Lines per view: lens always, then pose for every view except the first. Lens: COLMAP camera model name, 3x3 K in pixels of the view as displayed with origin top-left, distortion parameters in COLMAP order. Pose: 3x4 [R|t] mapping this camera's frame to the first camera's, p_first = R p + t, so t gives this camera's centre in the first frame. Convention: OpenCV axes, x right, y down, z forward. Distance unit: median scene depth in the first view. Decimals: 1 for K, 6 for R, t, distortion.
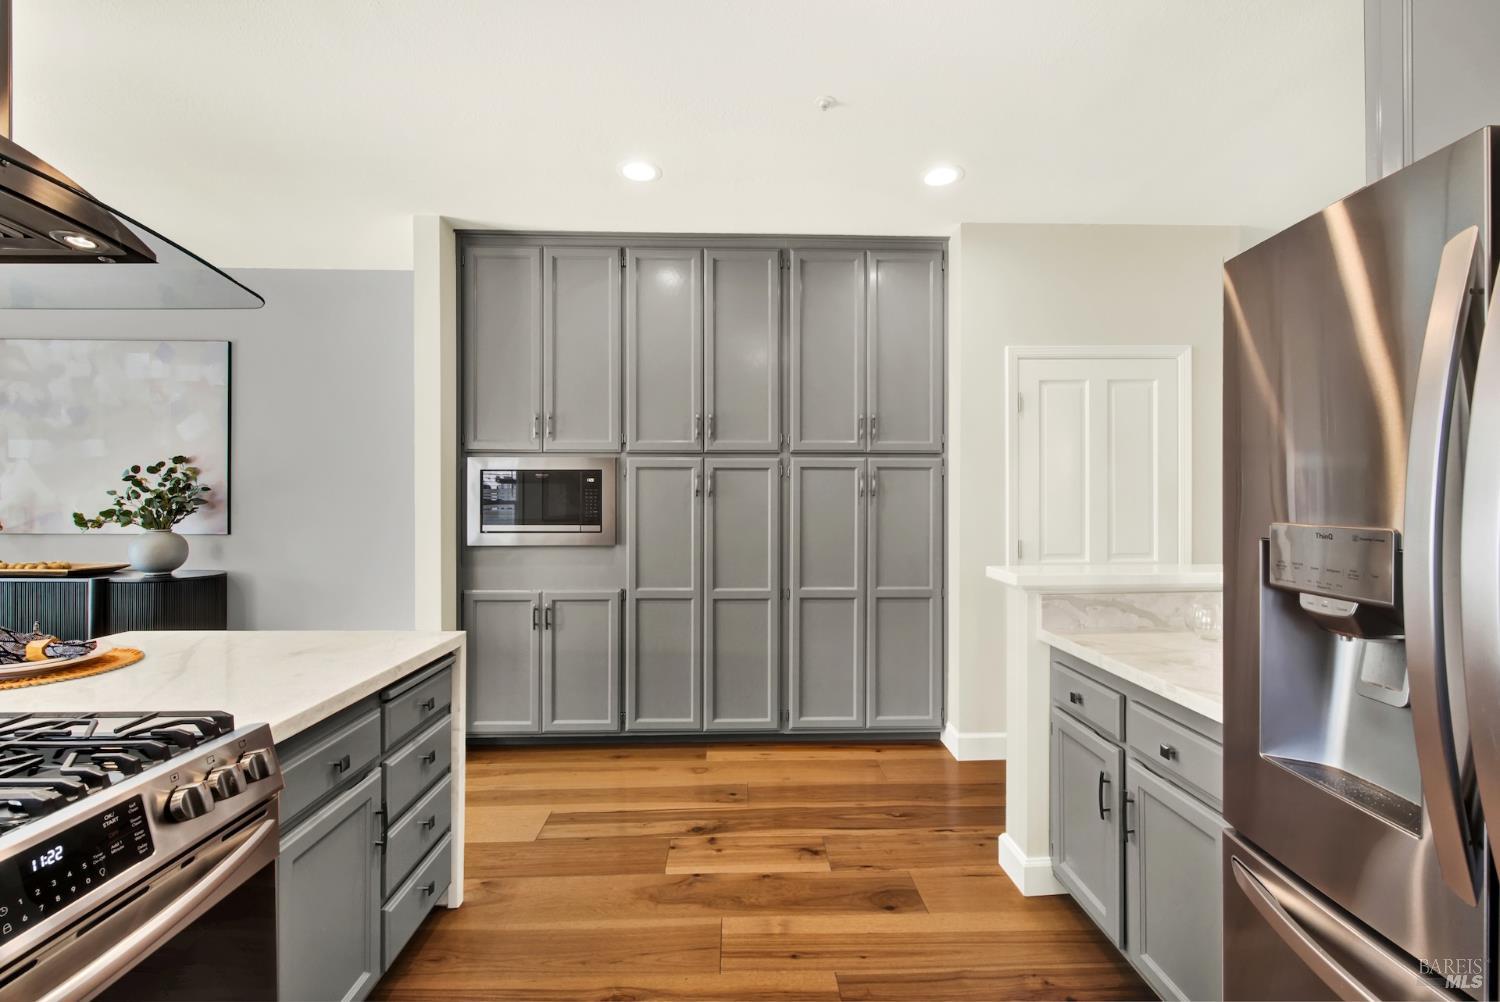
lens RADIAL K [[614.2, 0, 749.5], [0, 614.2, 499.0], [0, 0, 1]] dist [0.009378, -0.006516]
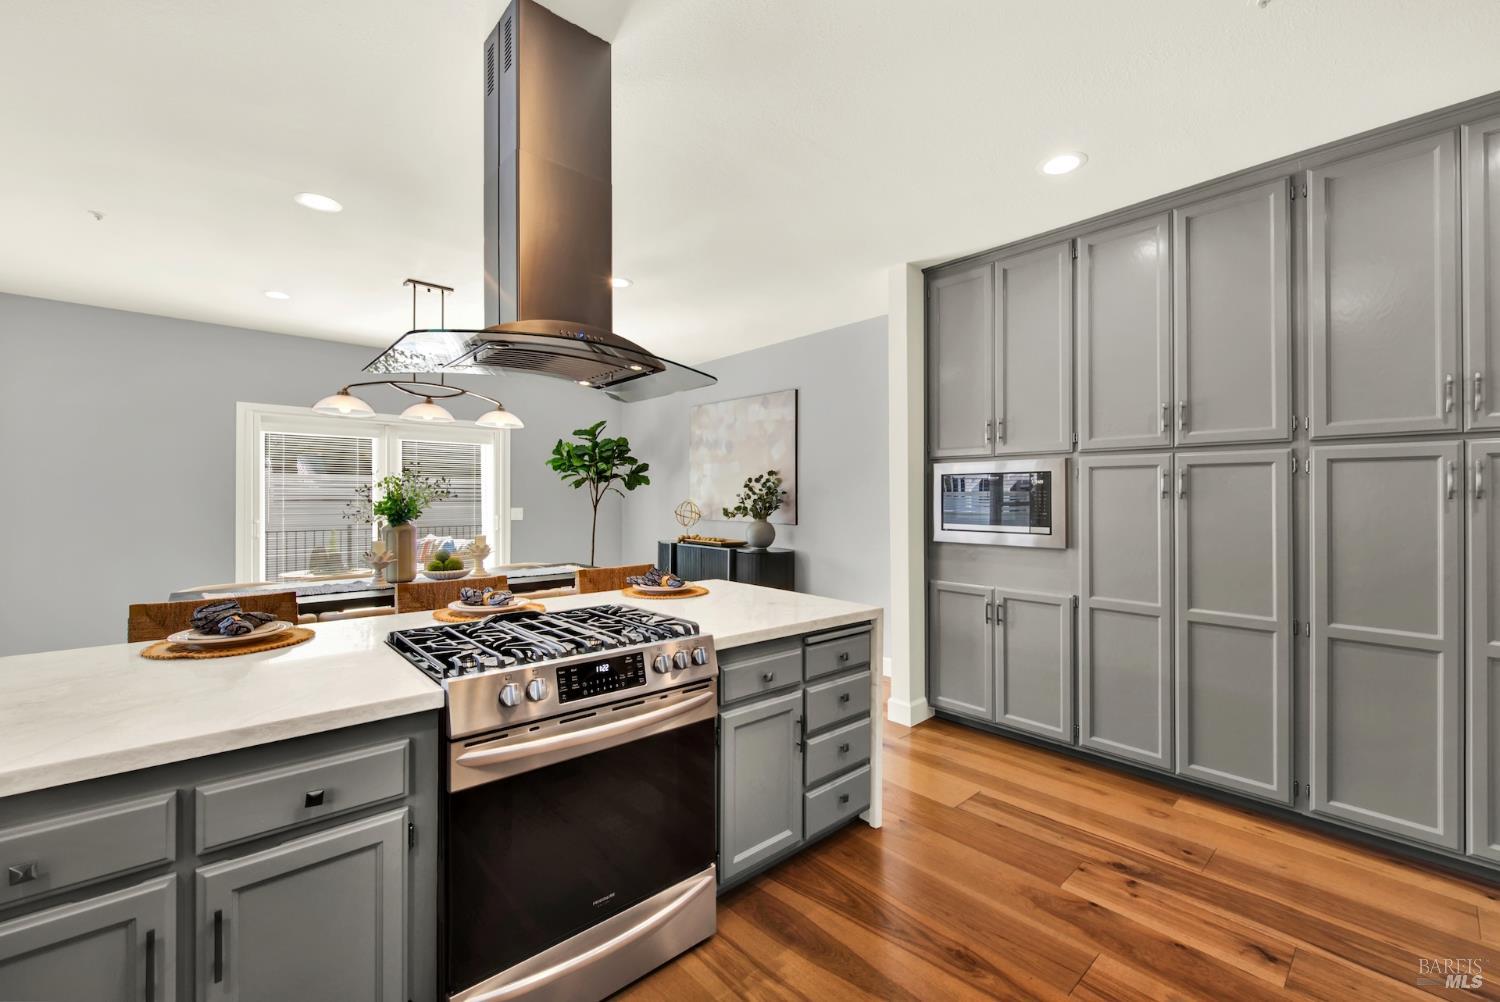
lens RADIAL K [[606.9, 0, 751.7], [0, 606.9, 499.5], [0, 0, 1]] dist [0.000839, -0.000816]
pose [[0.656024, 0.003616, -0.754731, 0.177182], [-0.005234, 0.999986, 0.000242, -0.000071], [0.754722, 0.003791, 0.656034, 0.002240]]
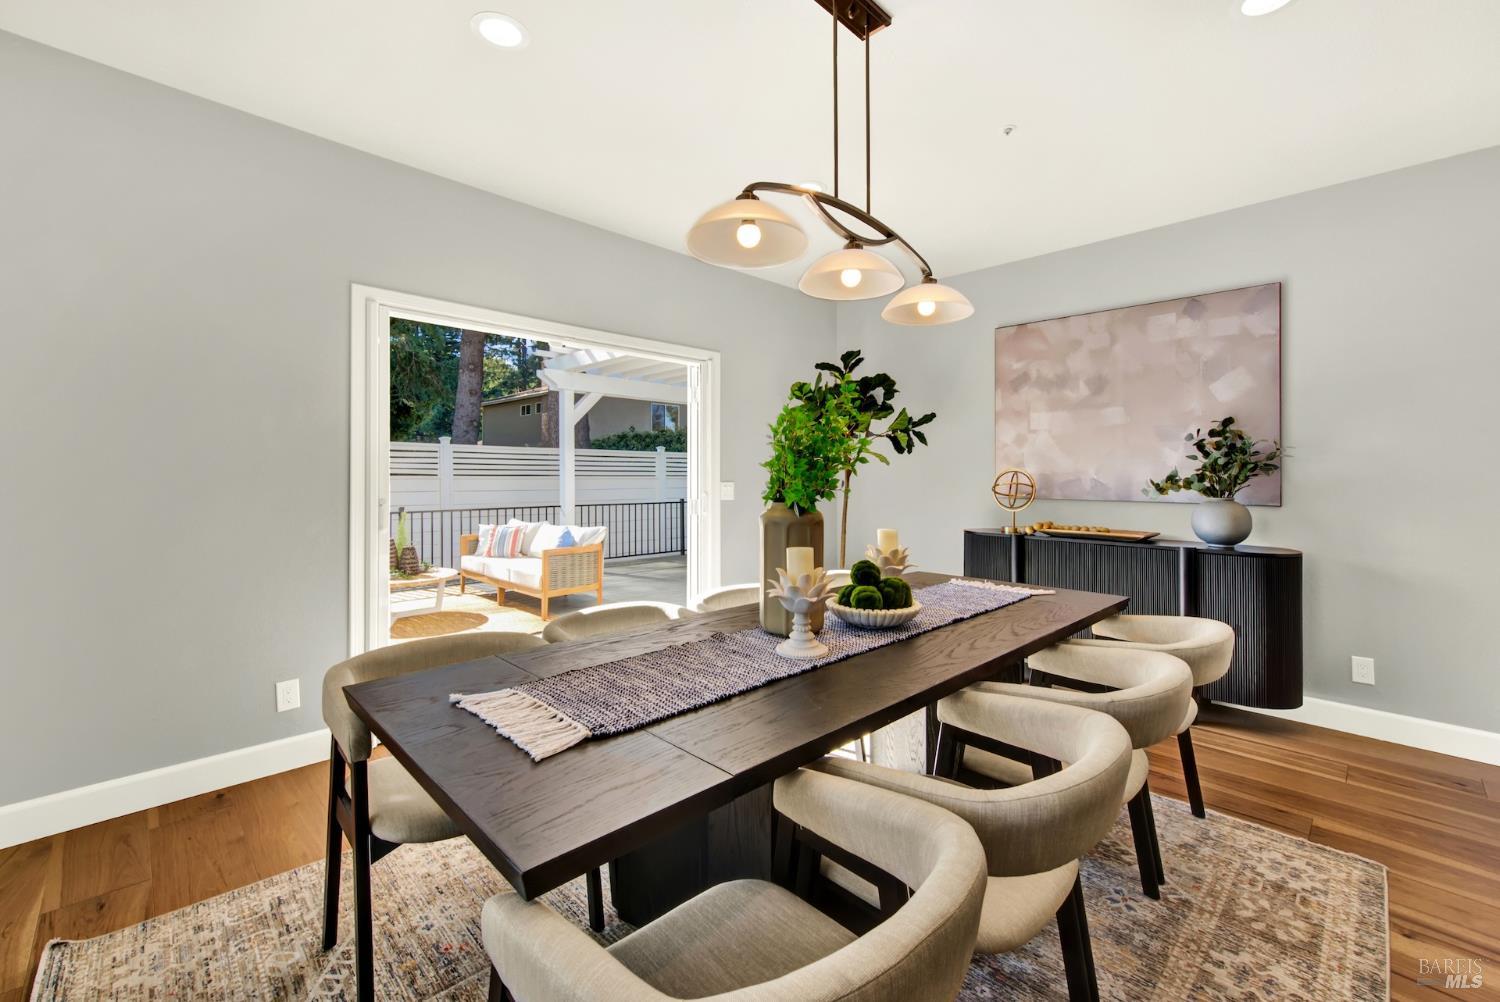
lens RADIAL K [[618.3, 0, 752.2], [0, 618.3, 479.3], [0, 0, 1]] dist [0.002090, 0.000471]
pose [[0.685593, 0.006304, -0.727957, -0.861099], [-0.004103, 0.999980, 0.004796, 0.022610], [0.727973, -0.000302, 0.685606, -0.157916]]
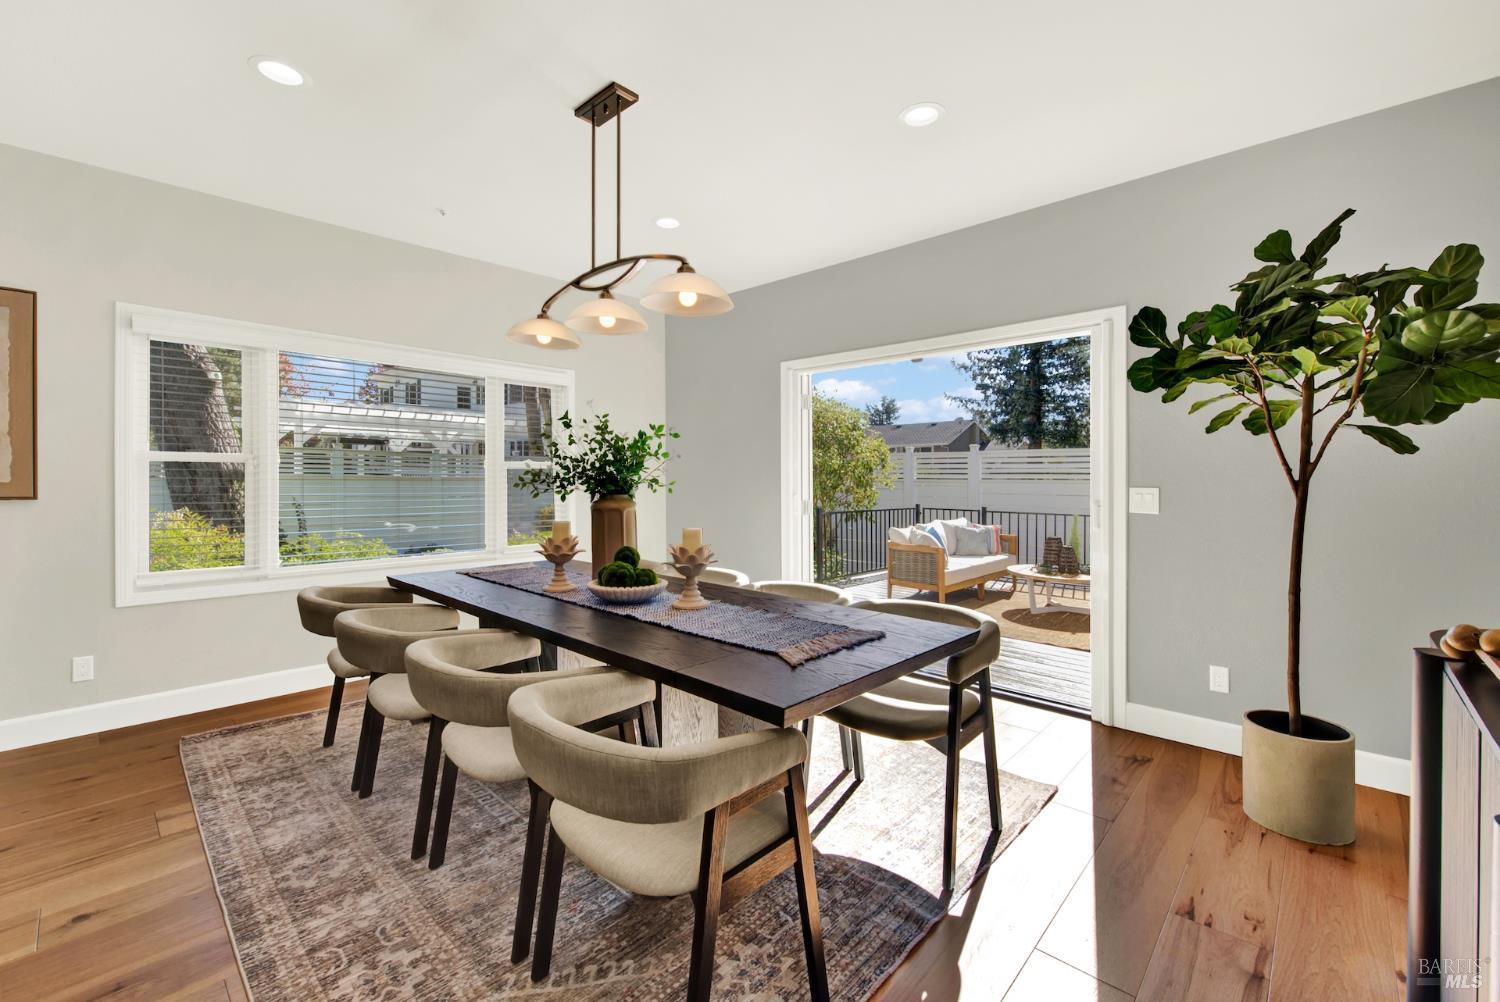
lens RADIAL K [[627.3, 0, 751.3], [0, 627.3, 491.0], [0, 0, 1]] dist [0.001281, -0.000329]
pose [[-0.695682, 0.002708, -0.718345, -0.793322], [-0.008315, 0.999896, 0.011821, 0.034579], [0.718302, 0.014196, -0.695586, 1.015846]]
